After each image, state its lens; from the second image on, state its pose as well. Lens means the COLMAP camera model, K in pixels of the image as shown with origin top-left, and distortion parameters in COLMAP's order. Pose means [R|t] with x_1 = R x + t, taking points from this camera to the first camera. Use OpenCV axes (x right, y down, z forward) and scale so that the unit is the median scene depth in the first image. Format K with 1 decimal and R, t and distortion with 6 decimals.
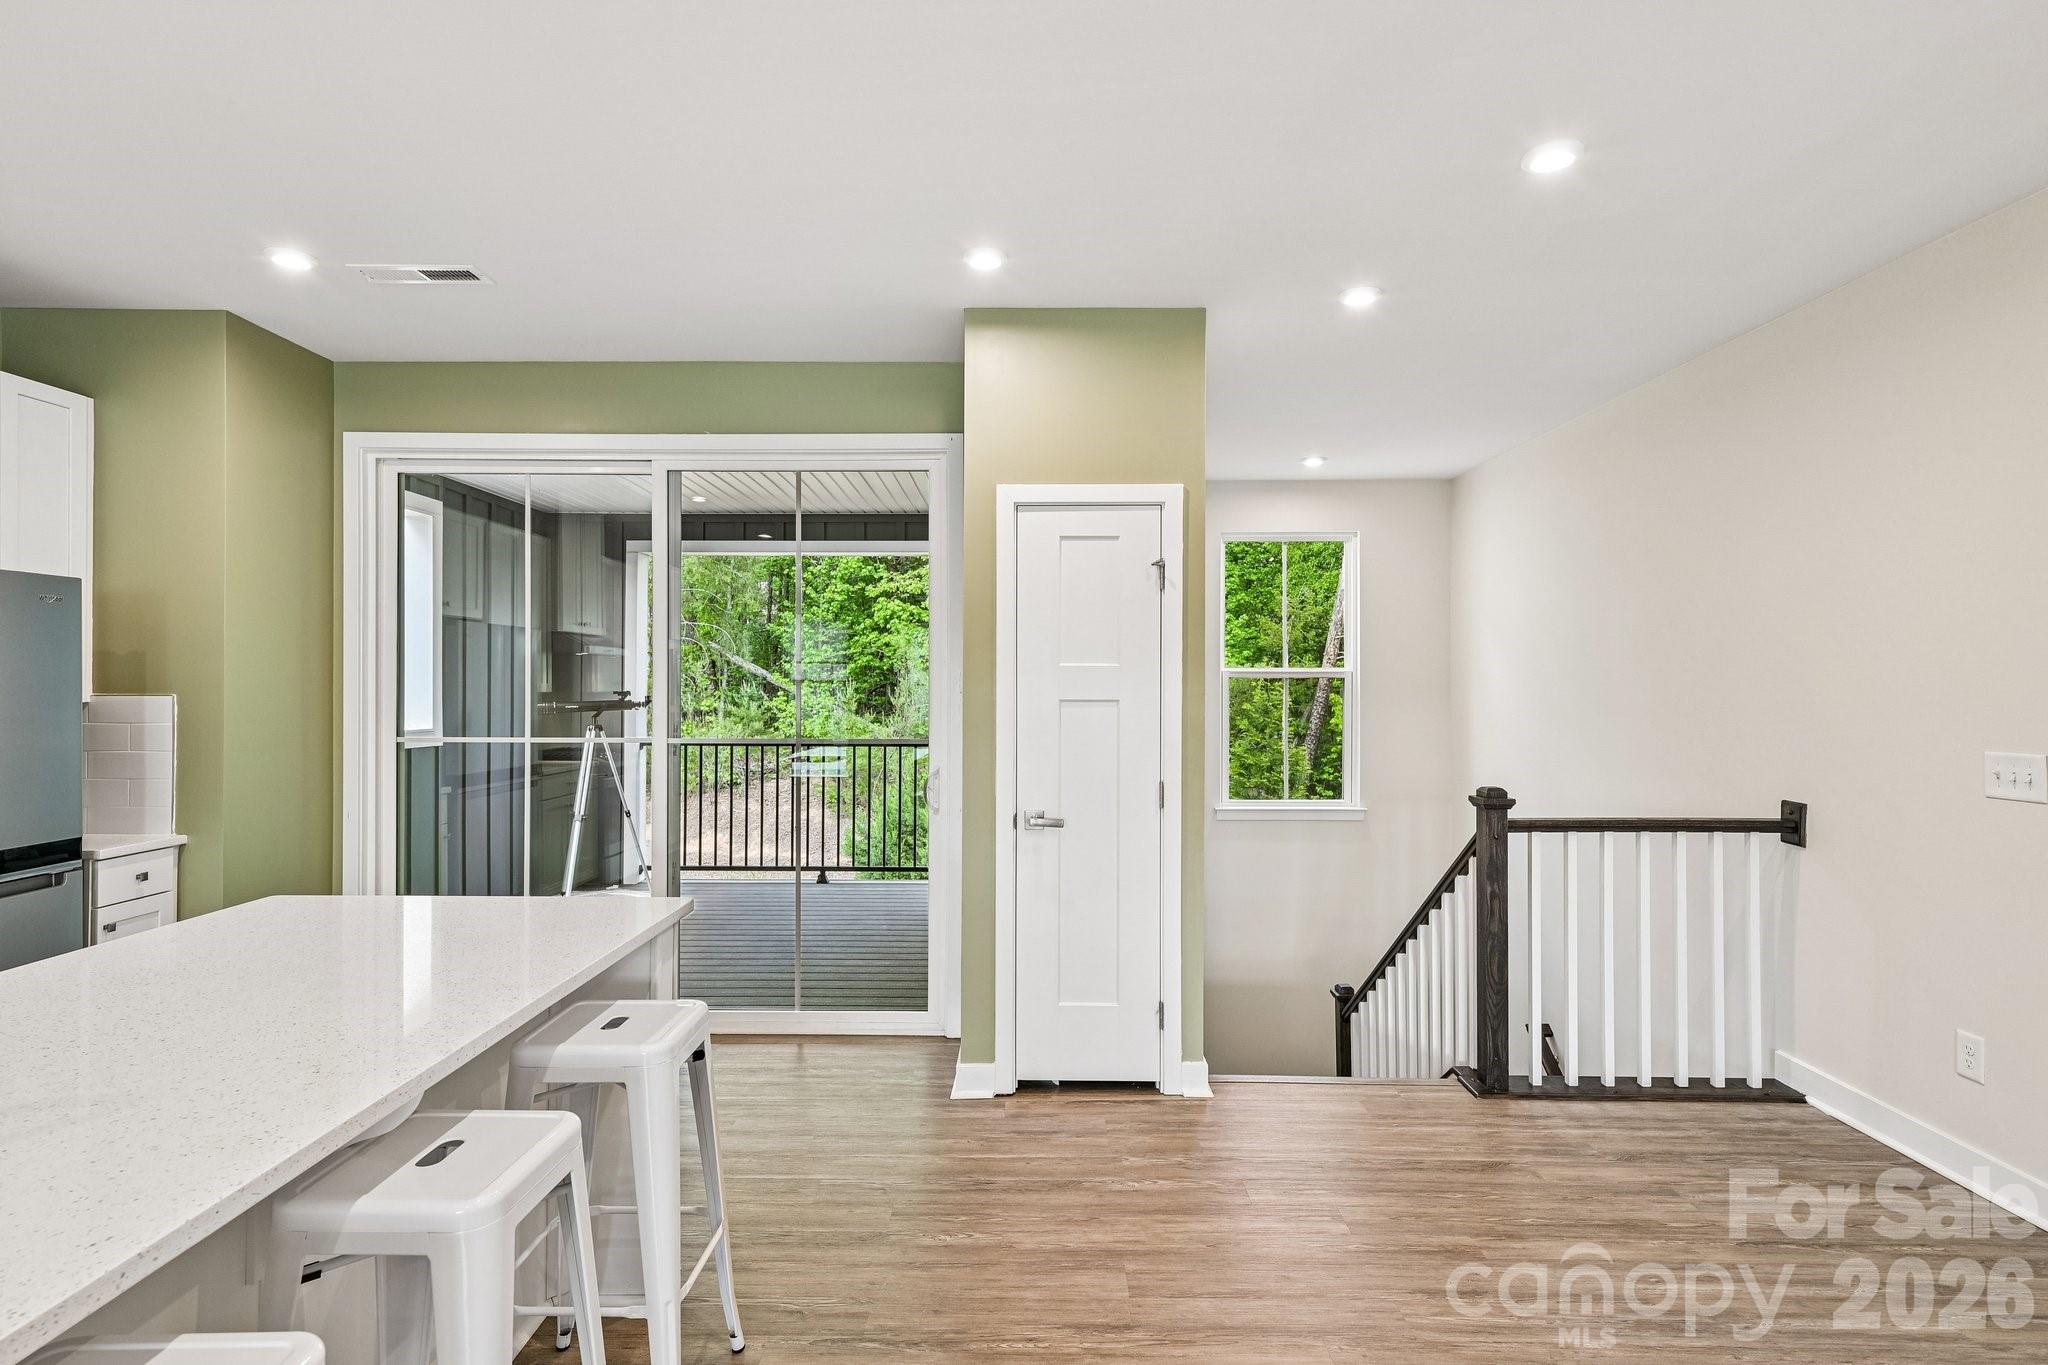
lens RADIAL K [[1041.9, 0, 1024.0], [0, 1041.9, 682.5], [0, 0, 1]] dist [0.005855, 0.000308]
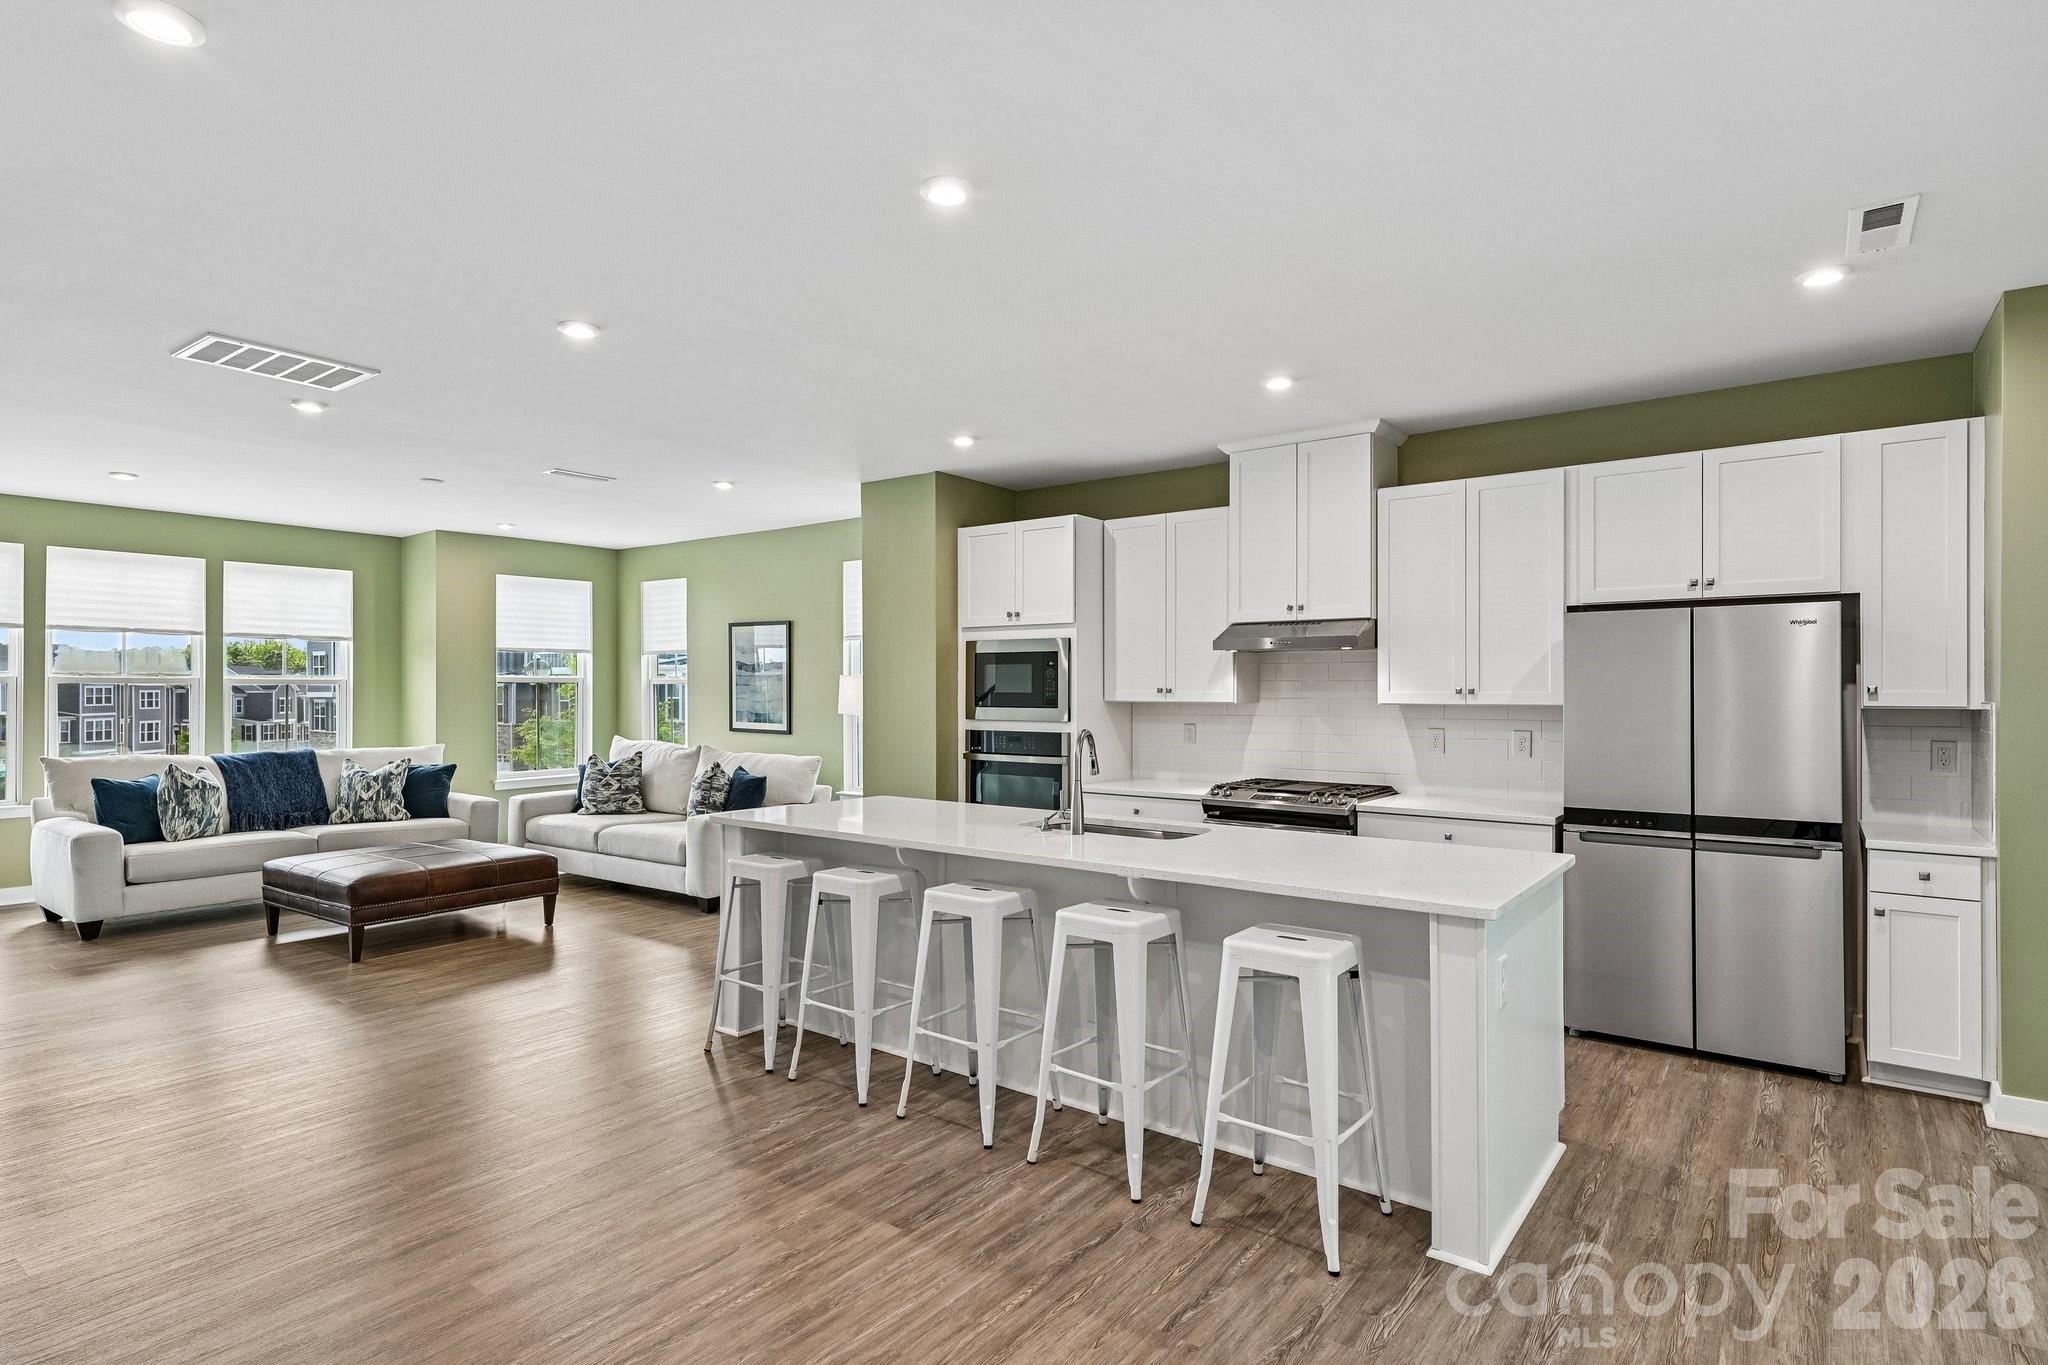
lens RADIAL K [[1045.9, 0, 1010.8], [0, 1045.9, 684.7], [0, 0, 1]] dist [0.016484, 0.000094]
pose [[-0.601505, -0.007412, -0.798835, 0.247931], [-0.001082, 0.999964, -0.008463, 0.001687], [0.798869, -0.004226, -0.601491, 0.405991]]
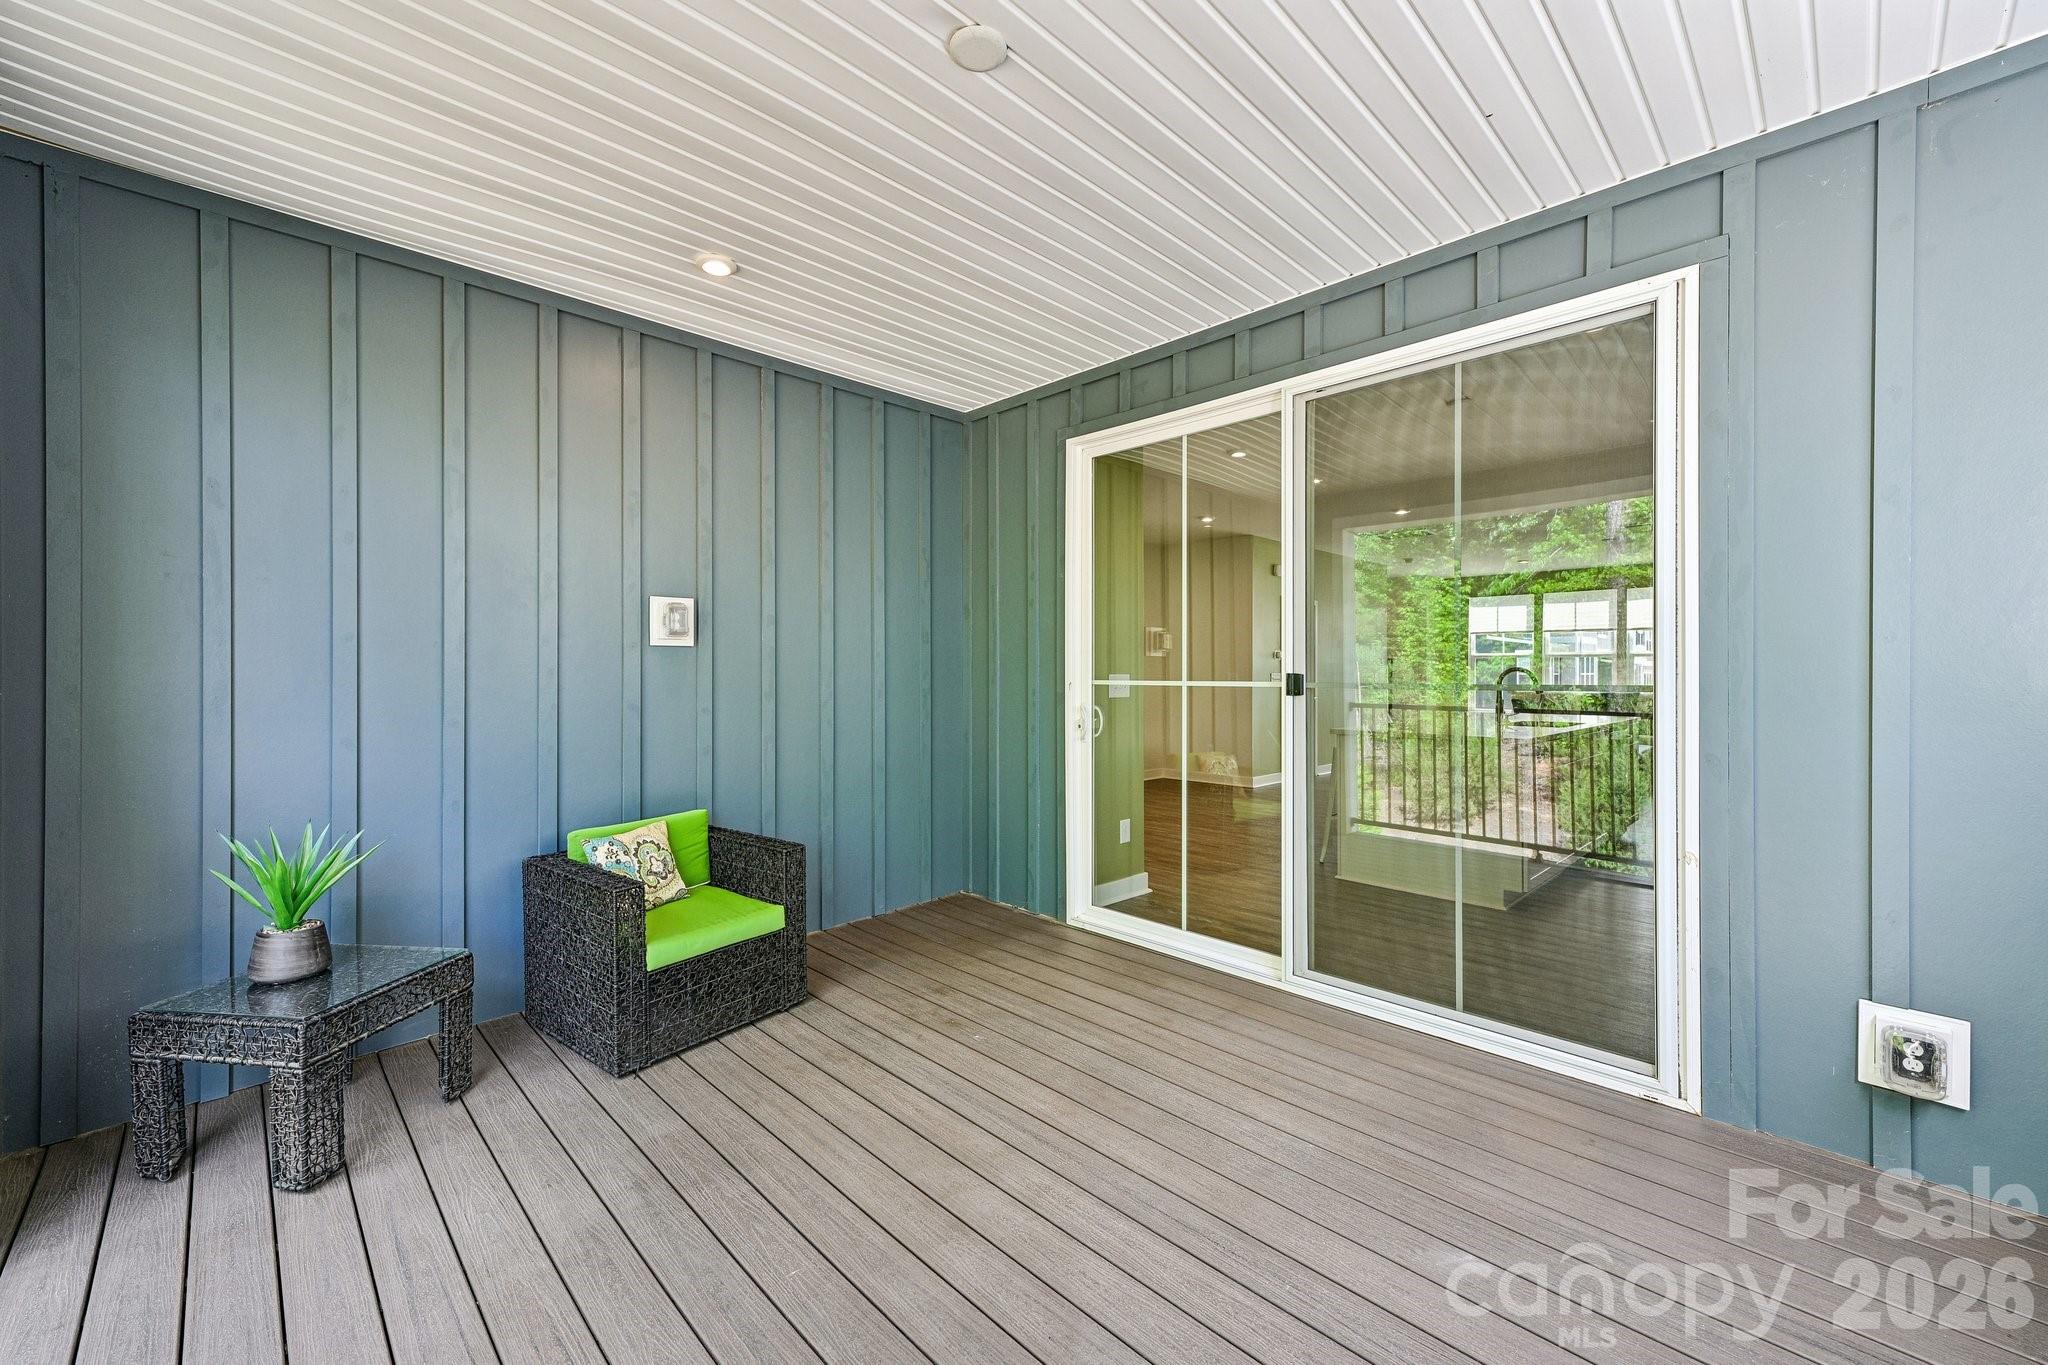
lens RADIAL K [[811.4, 0, 1019.3], [0, 811.4, 671.2], [0, 0, 1]] dist [0.008800, 0.000036]
pose [[-0.698107, 0.003039, 0.715987, -0.384687], [-0.000736, 0.999987, -0.004962, 0.025496], [-0.715993, -0.003991, -0.698096, 0.913339]]
